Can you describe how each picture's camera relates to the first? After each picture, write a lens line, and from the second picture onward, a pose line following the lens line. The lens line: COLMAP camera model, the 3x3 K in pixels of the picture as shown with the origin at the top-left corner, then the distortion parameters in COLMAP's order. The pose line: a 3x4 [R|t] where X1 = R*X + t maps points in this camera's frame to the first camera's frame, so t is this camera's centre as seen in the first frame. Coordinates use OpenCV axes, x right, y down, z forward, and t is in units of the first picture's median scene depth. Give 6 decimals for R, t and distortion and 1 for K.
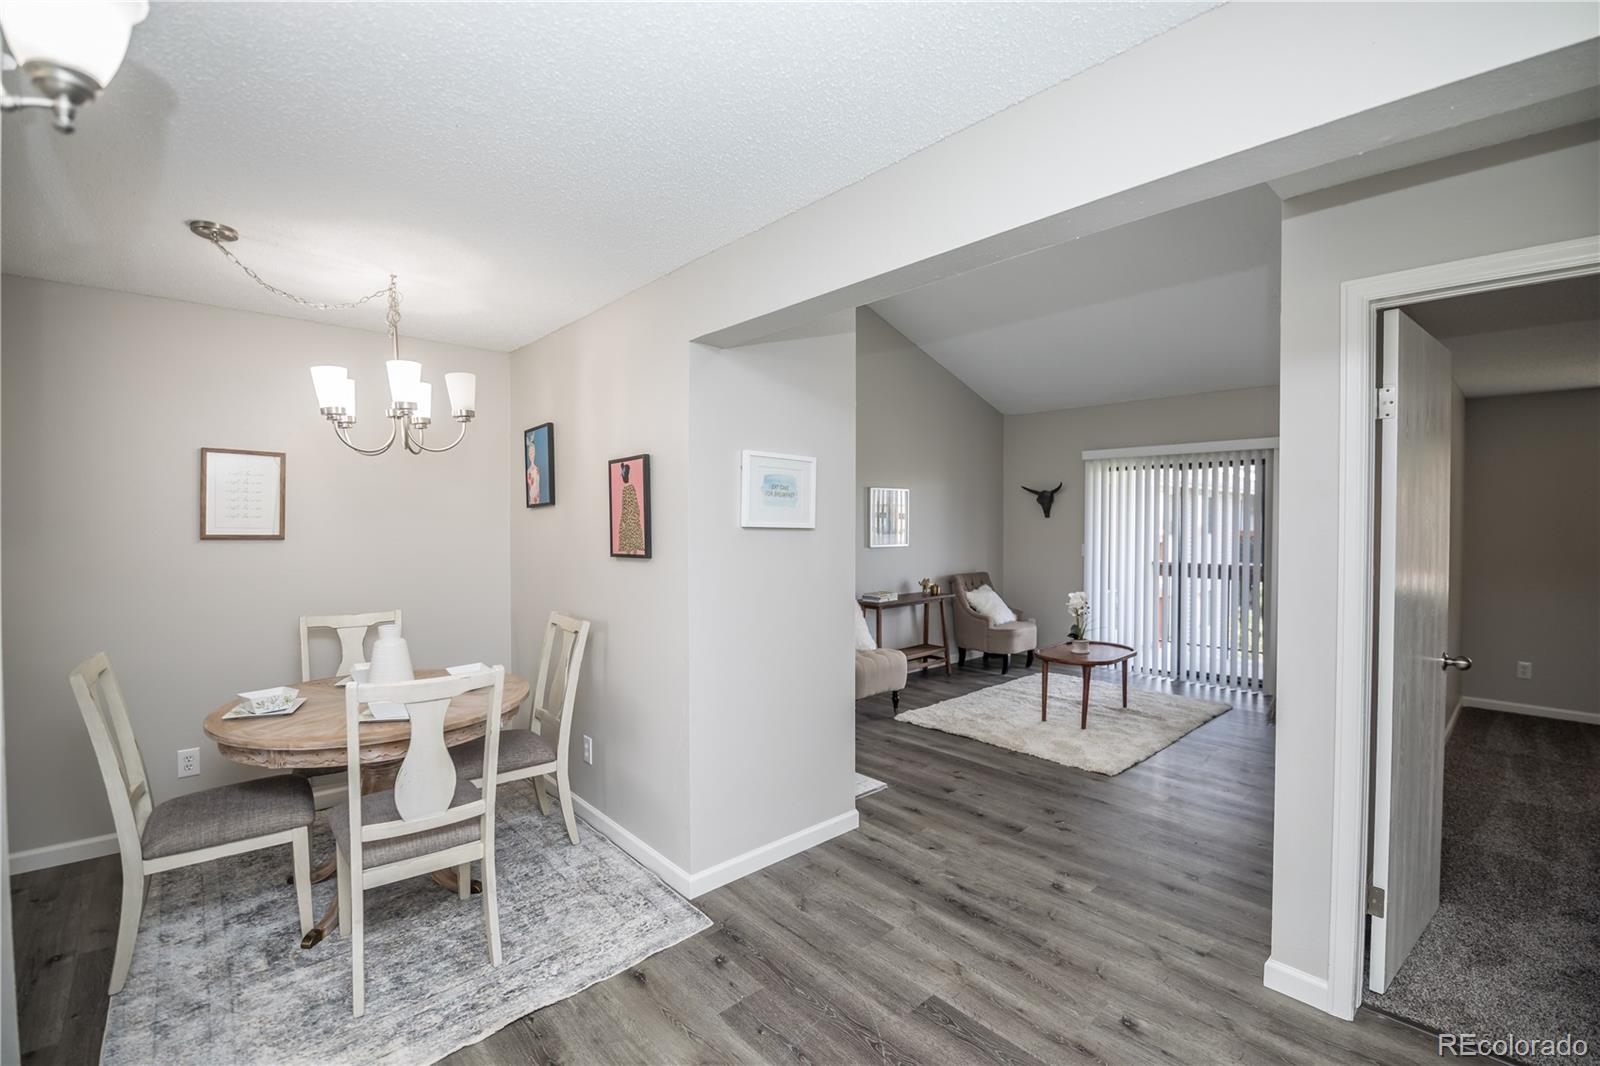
lens RADIAL K [[682.6, 0, 804.2], [0, 682.6, 537.1], [0, 0, 1]] dist [-0.001198, -0.009806]
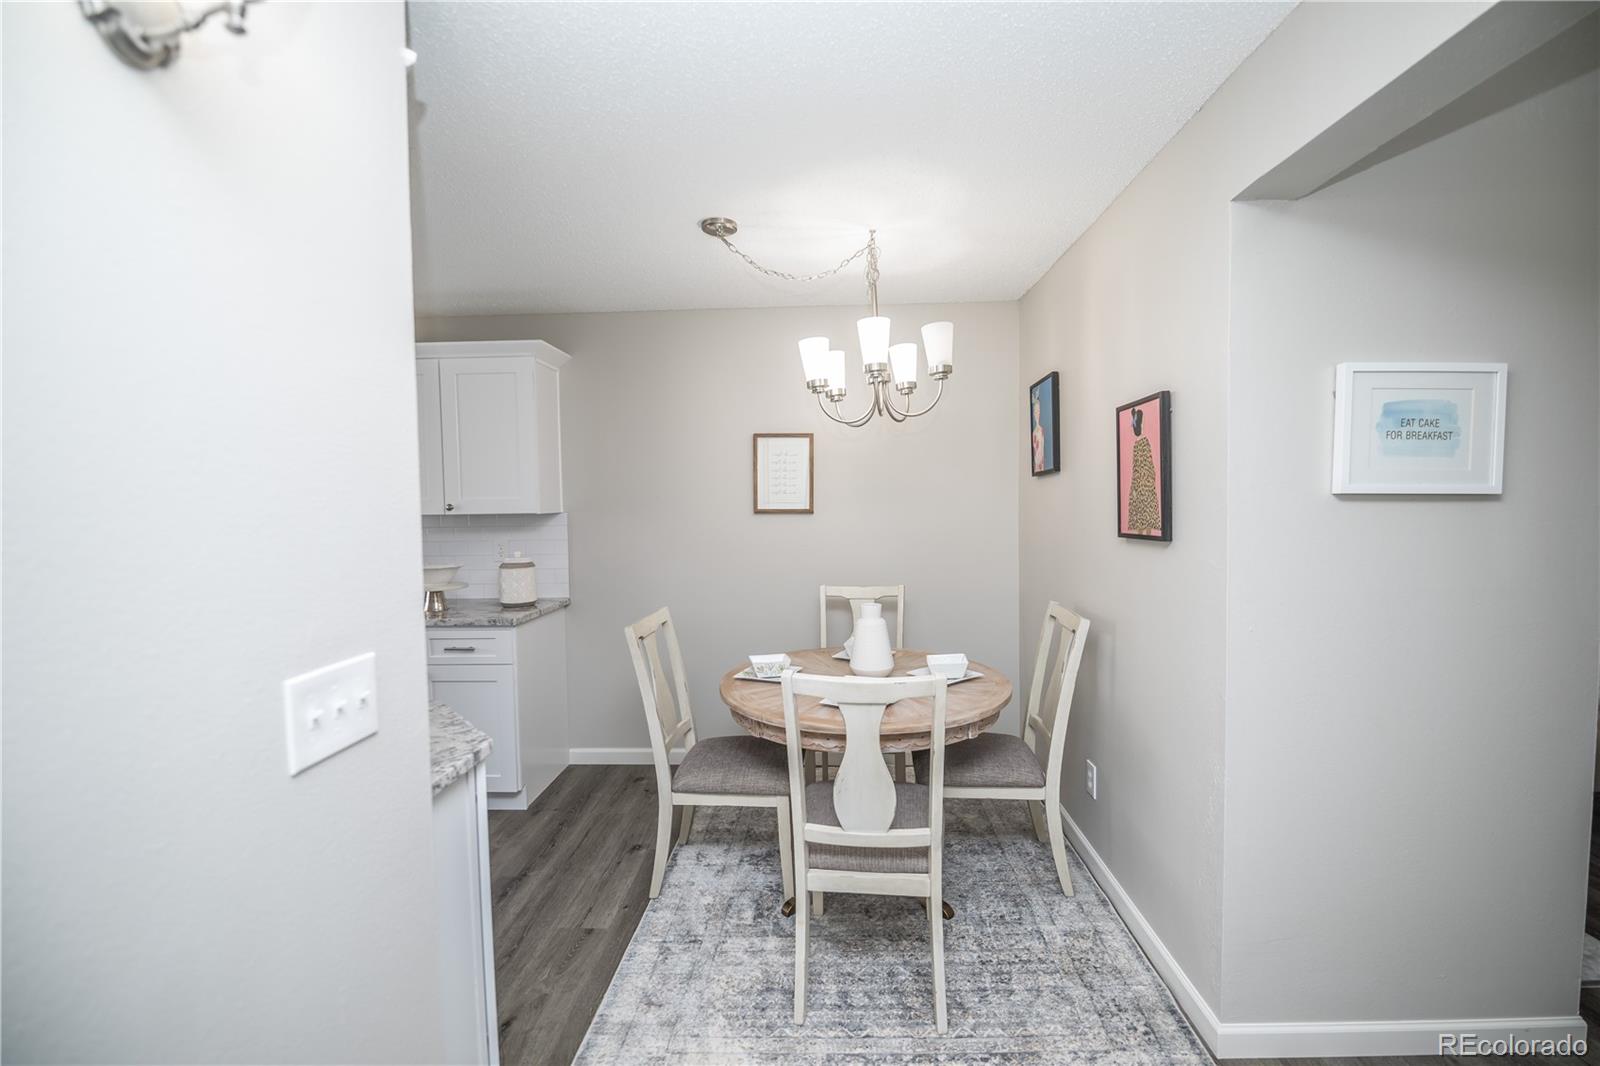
lens RADIAL K [[701.0, 0, 796.2], [0, 701.0, 531.9], [0, 0, 1]] dist [-0.000404, -0.009517]
pose [[0.713220, 0.019738, -0.700662, 0.002766], [0.002202, 0.999535, 0.030399, -0.001023], [0.700937, -0.023224, 0.712845, 0.234645]]
